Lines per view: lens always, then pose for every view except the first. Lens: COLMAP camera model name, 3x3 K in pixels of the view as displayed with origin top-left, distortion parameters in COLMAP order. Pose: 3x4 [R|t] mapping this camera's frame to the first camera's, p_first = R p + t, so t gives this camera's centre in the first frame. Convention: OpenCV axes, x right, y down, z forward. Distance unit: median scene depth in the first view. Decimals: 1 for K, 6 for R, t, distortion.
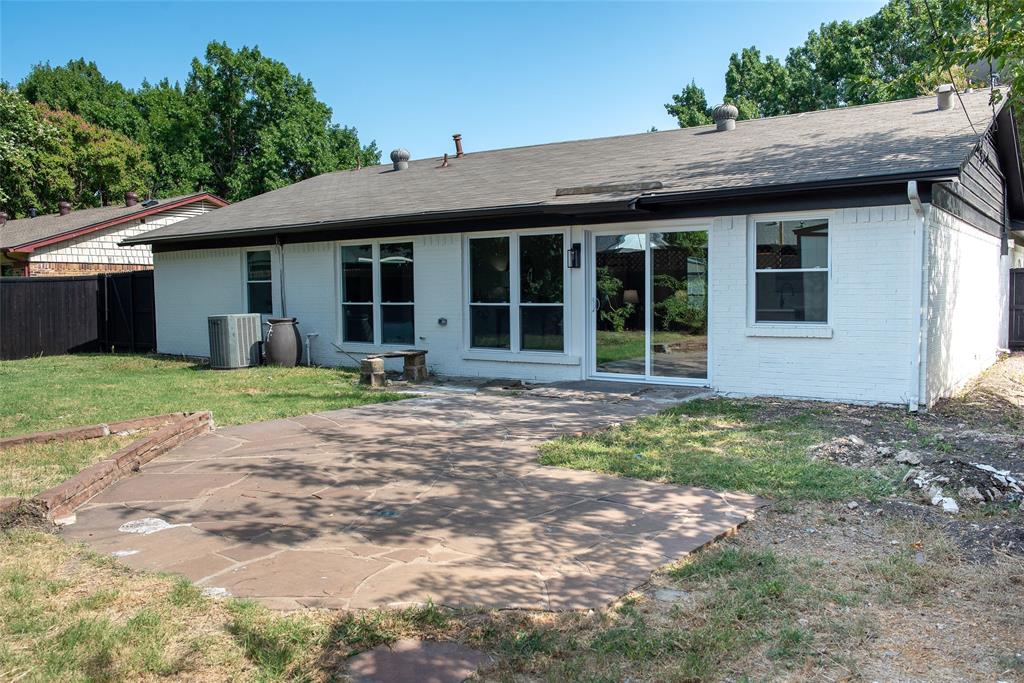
lens RADIAL K [[814.7, 0, 512.0], [0, 814.7, 341.5], [0, 0, 1]] dist [0.007104, 0.001572]
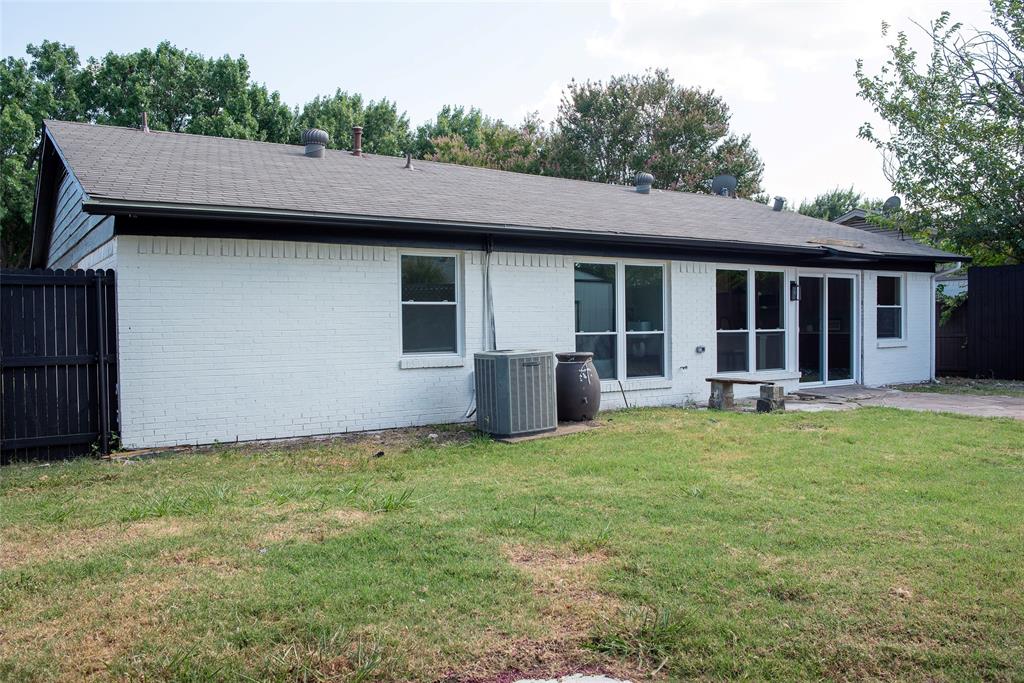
lens RADIAL K [[814.7, 0, 512.0], [0, 814.7, 341.5], [0, 0, 1]] dist [0.007104, 0.001572]
pose [[0.359135, -0.020924, 0.933051, -1.084380], [0.057924, 0.998321, 0.000093, -0.047406], [-0.931486, 0.054013, 0.359744, 0.850692]]
